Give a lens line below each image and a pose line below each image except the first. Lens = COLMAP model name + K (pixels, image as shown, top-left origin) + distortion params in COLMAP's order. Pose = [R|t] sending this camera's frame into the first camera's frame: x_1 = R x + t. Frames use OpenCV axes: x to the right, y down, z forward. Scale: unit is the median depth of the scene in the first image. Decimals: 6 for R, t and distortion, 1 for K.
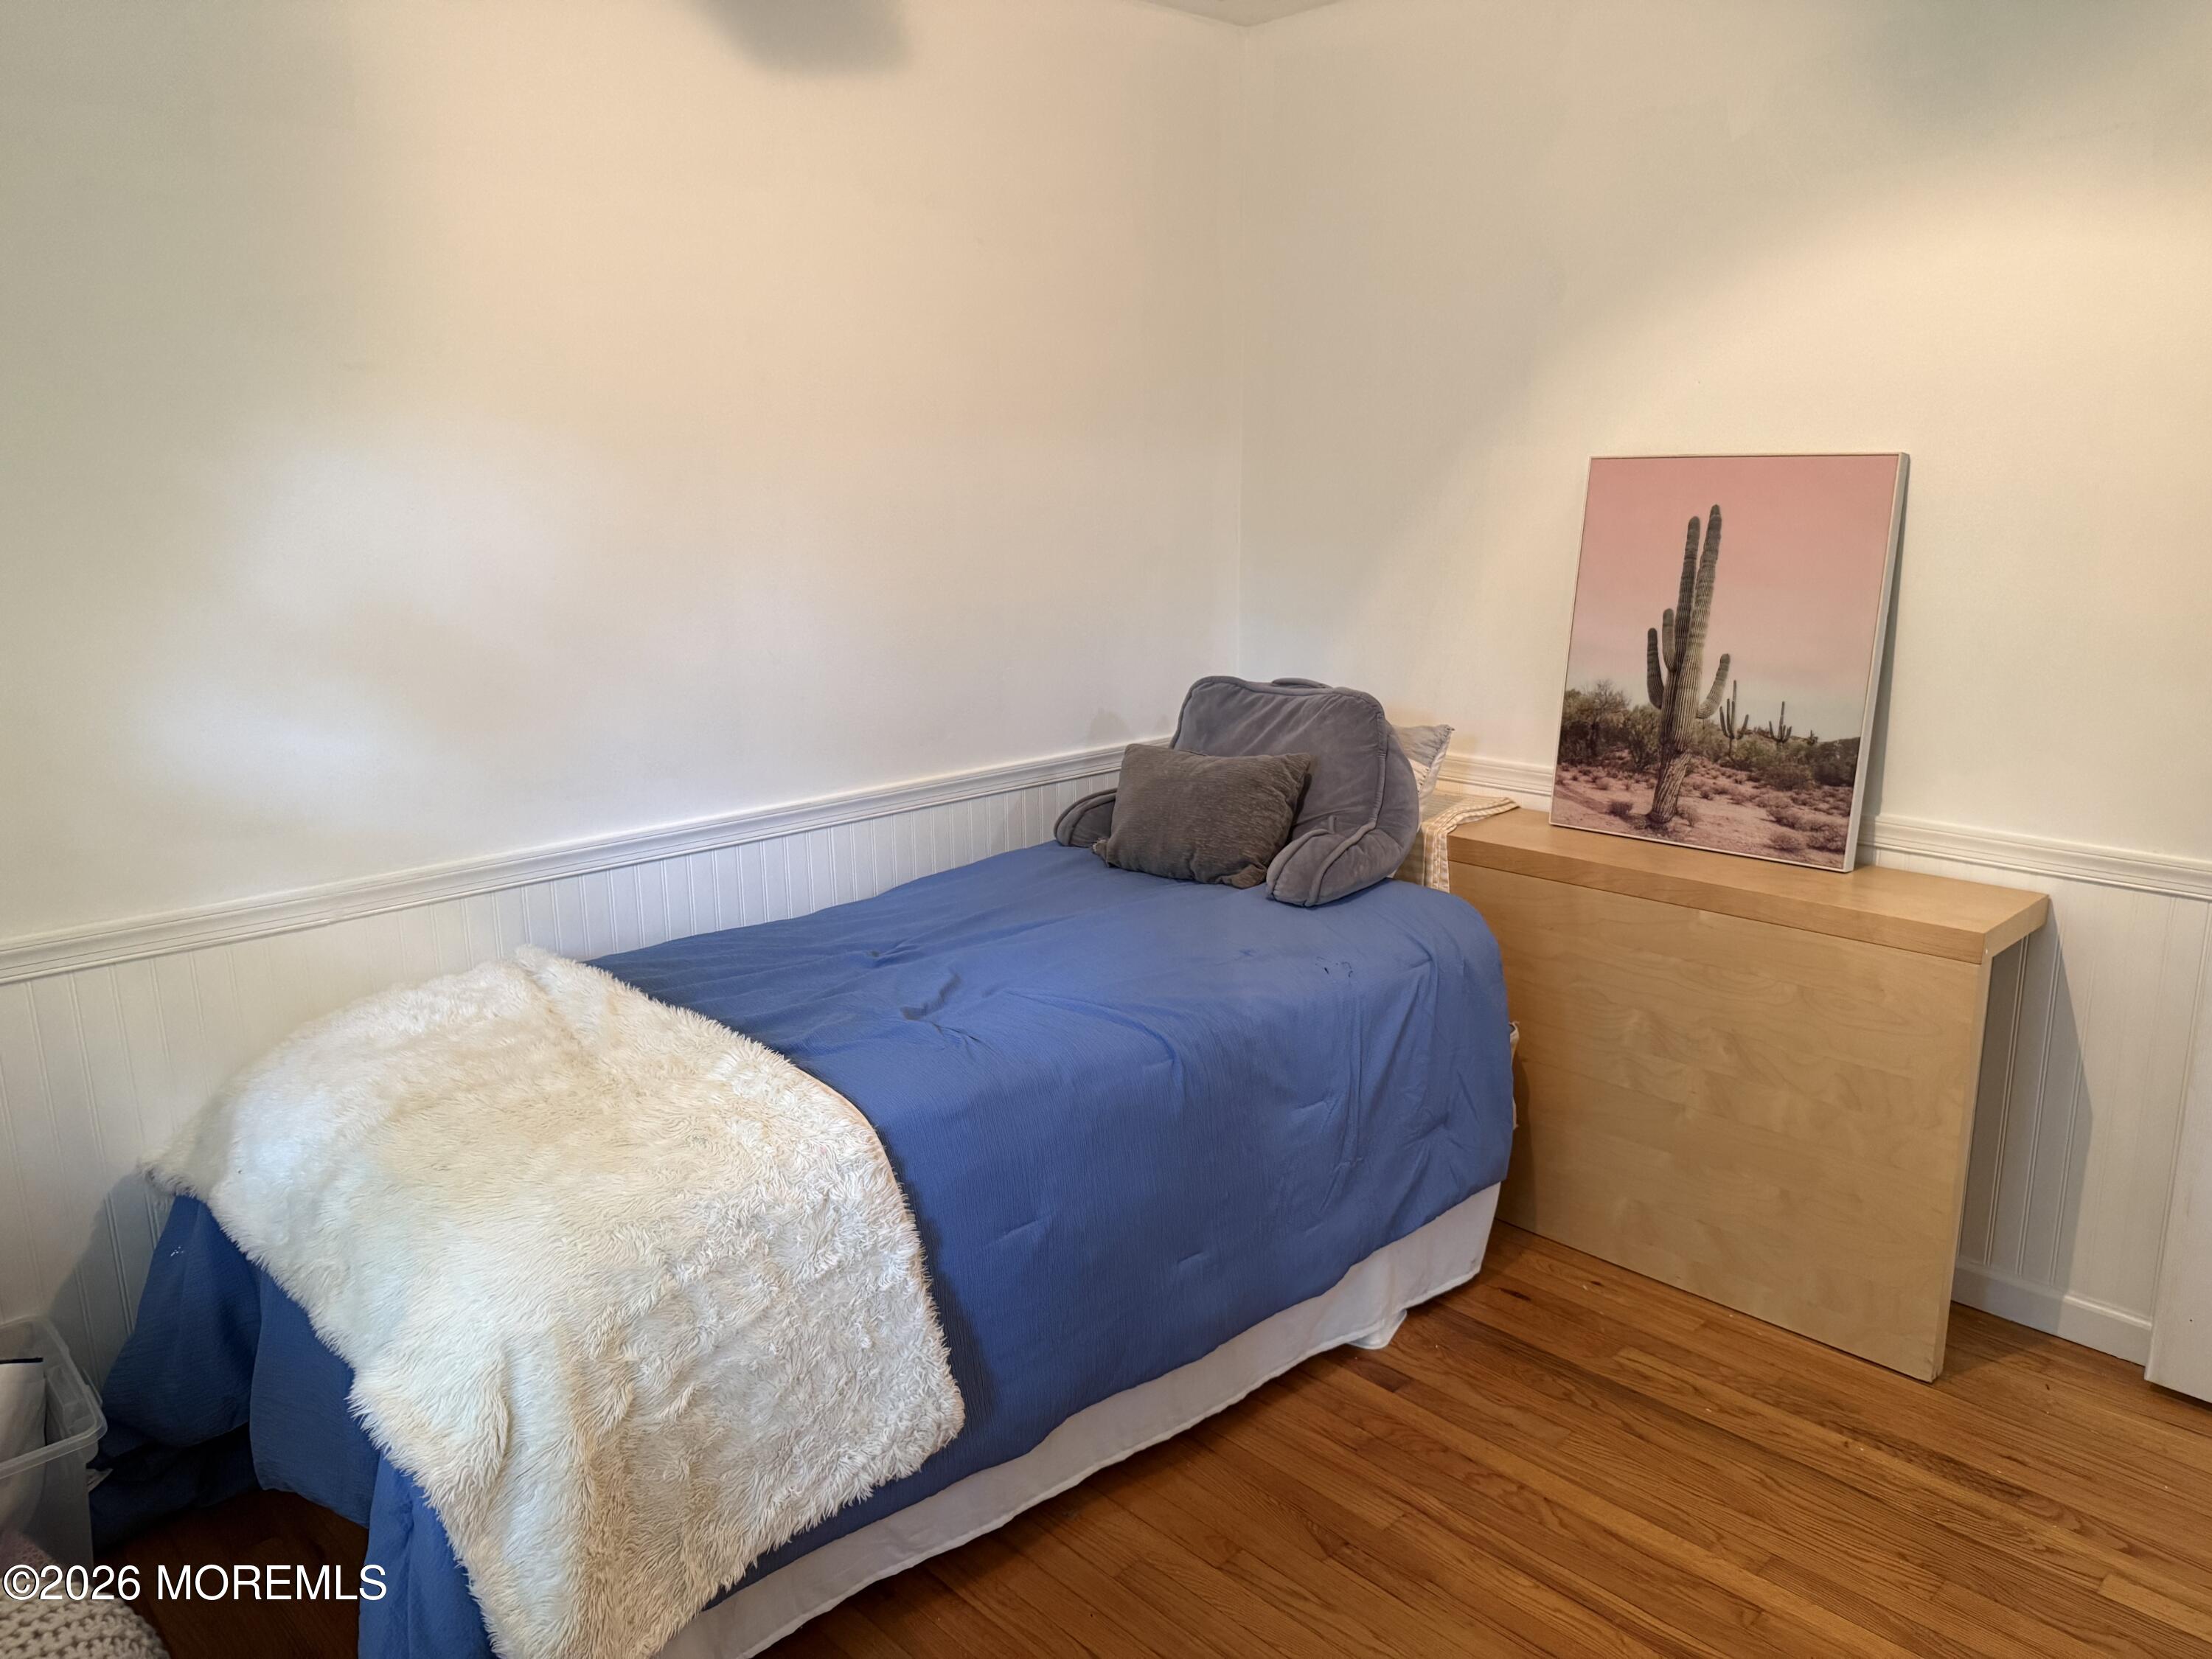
lens RADIAL K [[1561.7, 0, 1103.1], [0, 1561.7, 829.6], [0, 0, 1]] dist [0.037158, -0.039388]
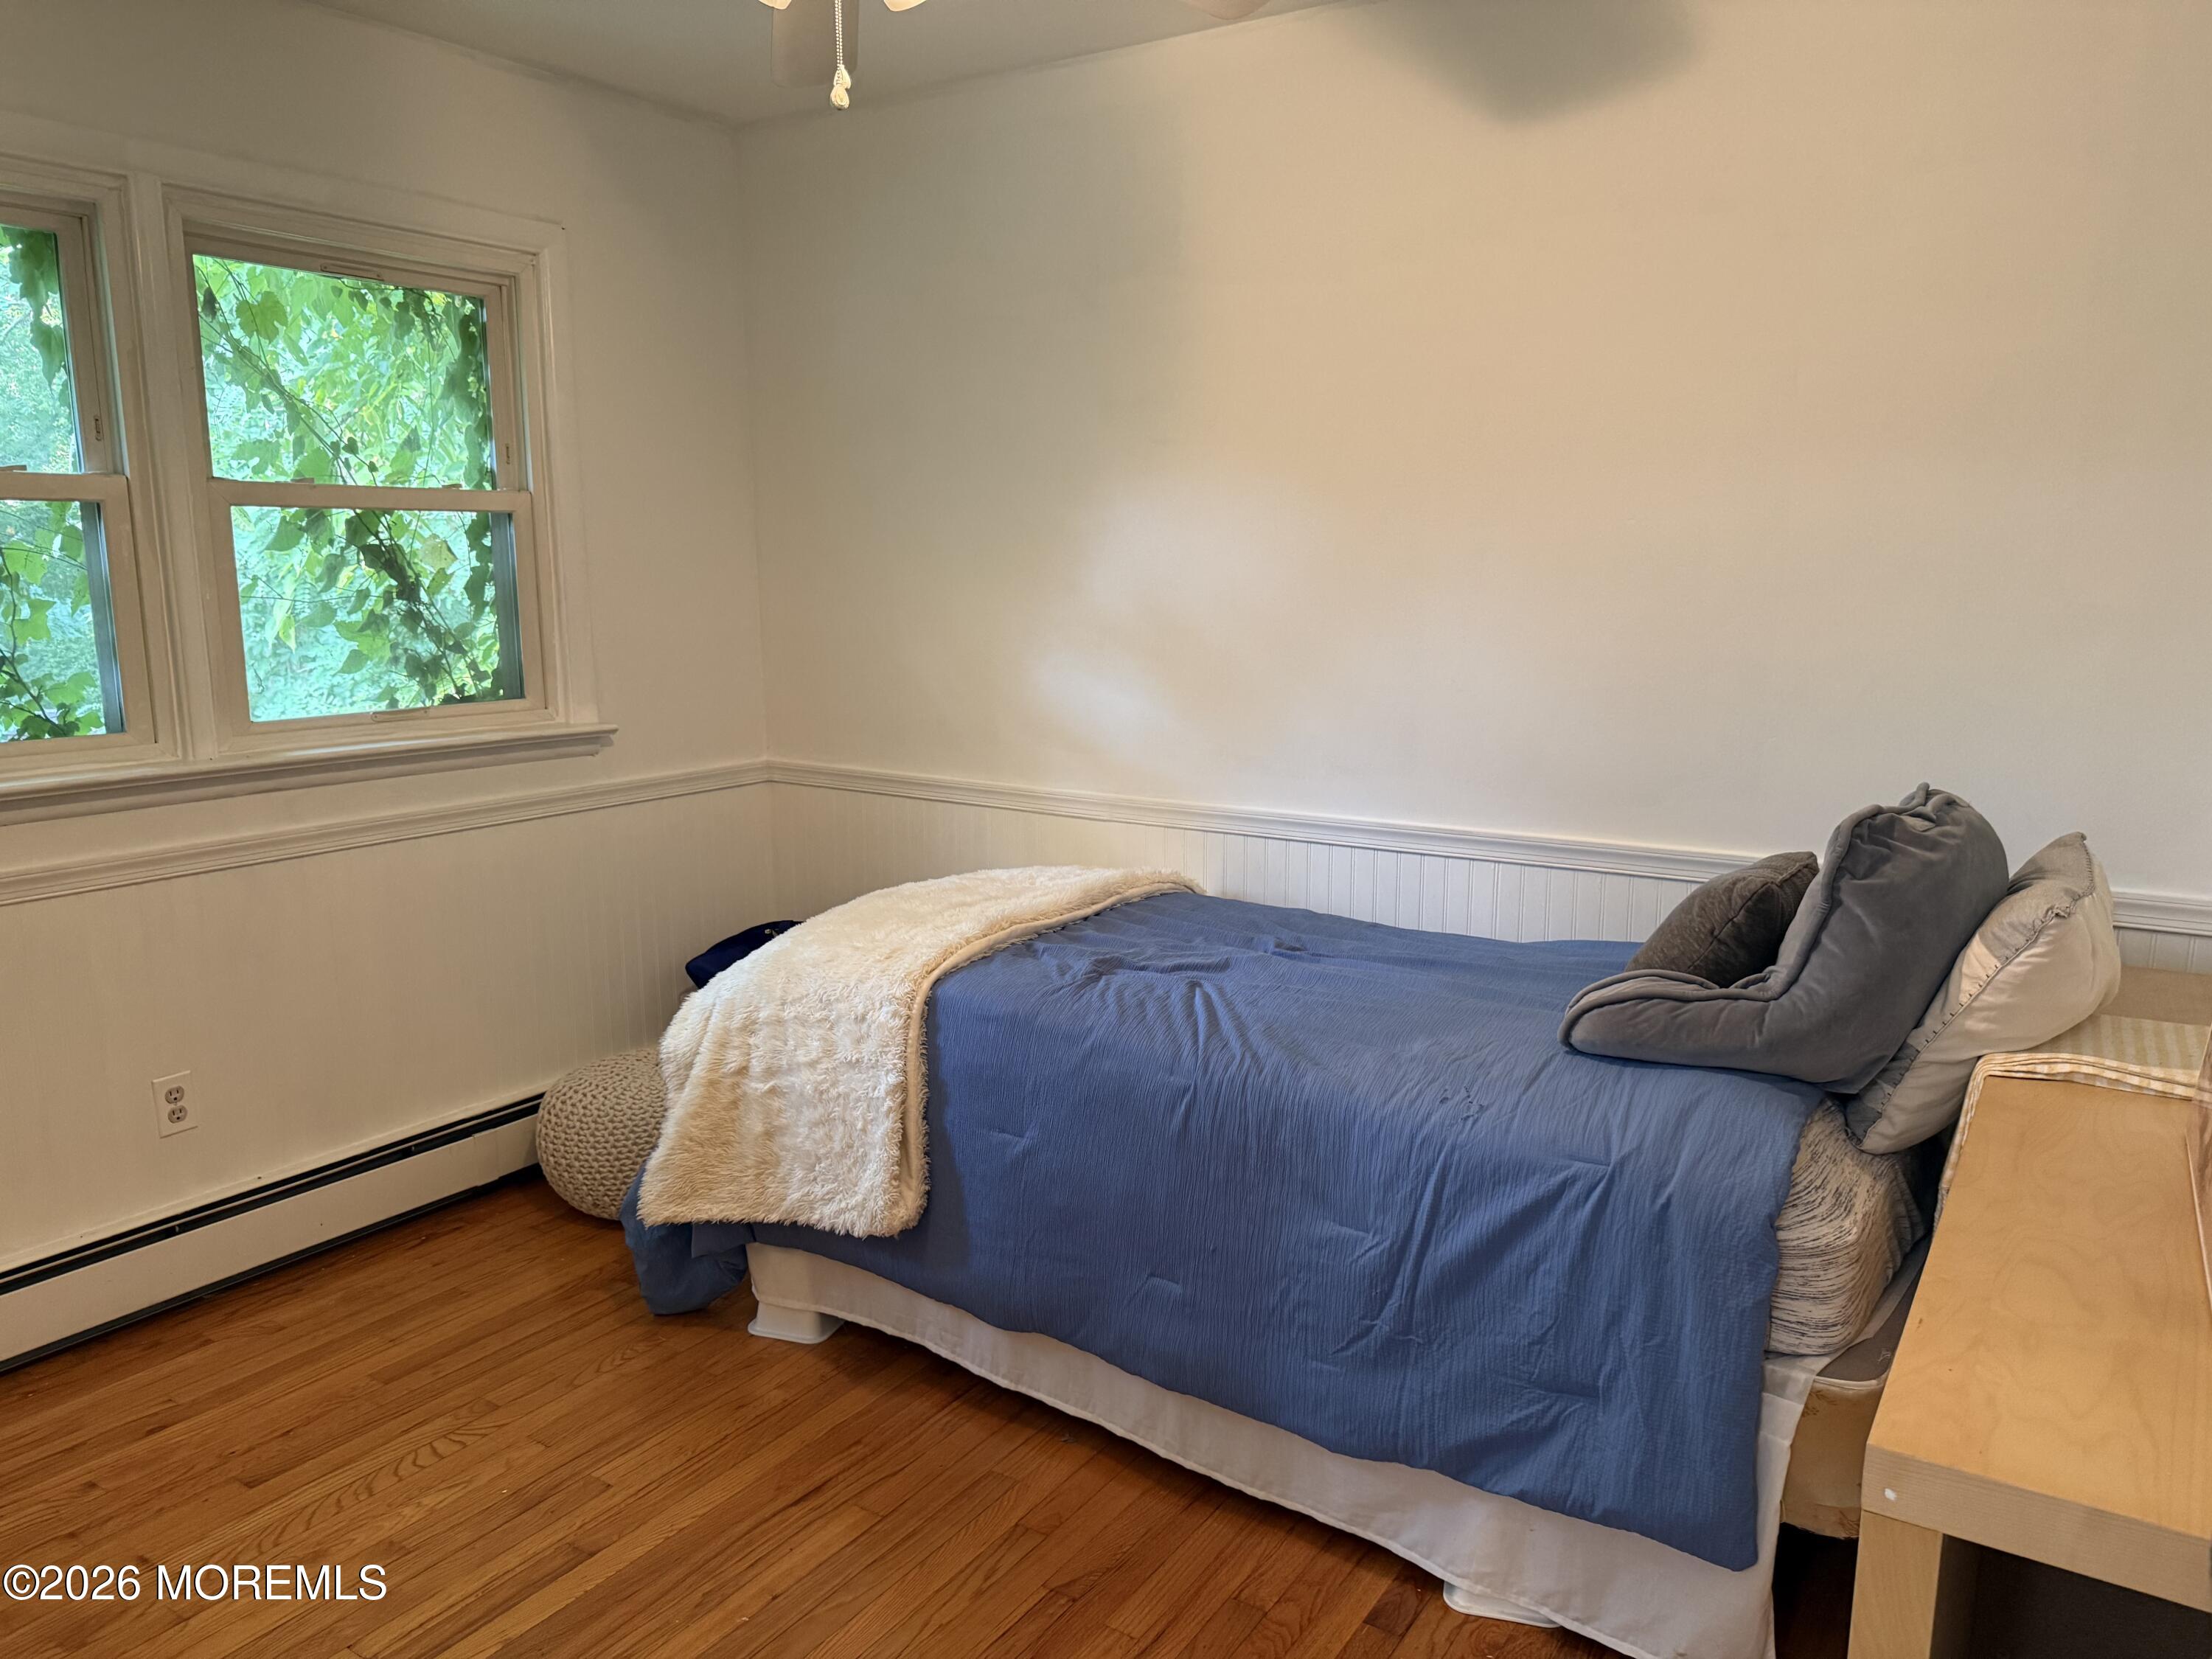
lens RADIAL K [[1561.7, 0, 1102.0], [0, 1561.7, 828.5], [0, 0, 1]] dist [0.037158, -0.039388]
pose [[0.222394, 0.179632, -0.958266, 1.160584], [-0.226454, 0.965517, 0.128436, -0.150892], [0.948293, 0.188439, 0.255404, 0.794343]]
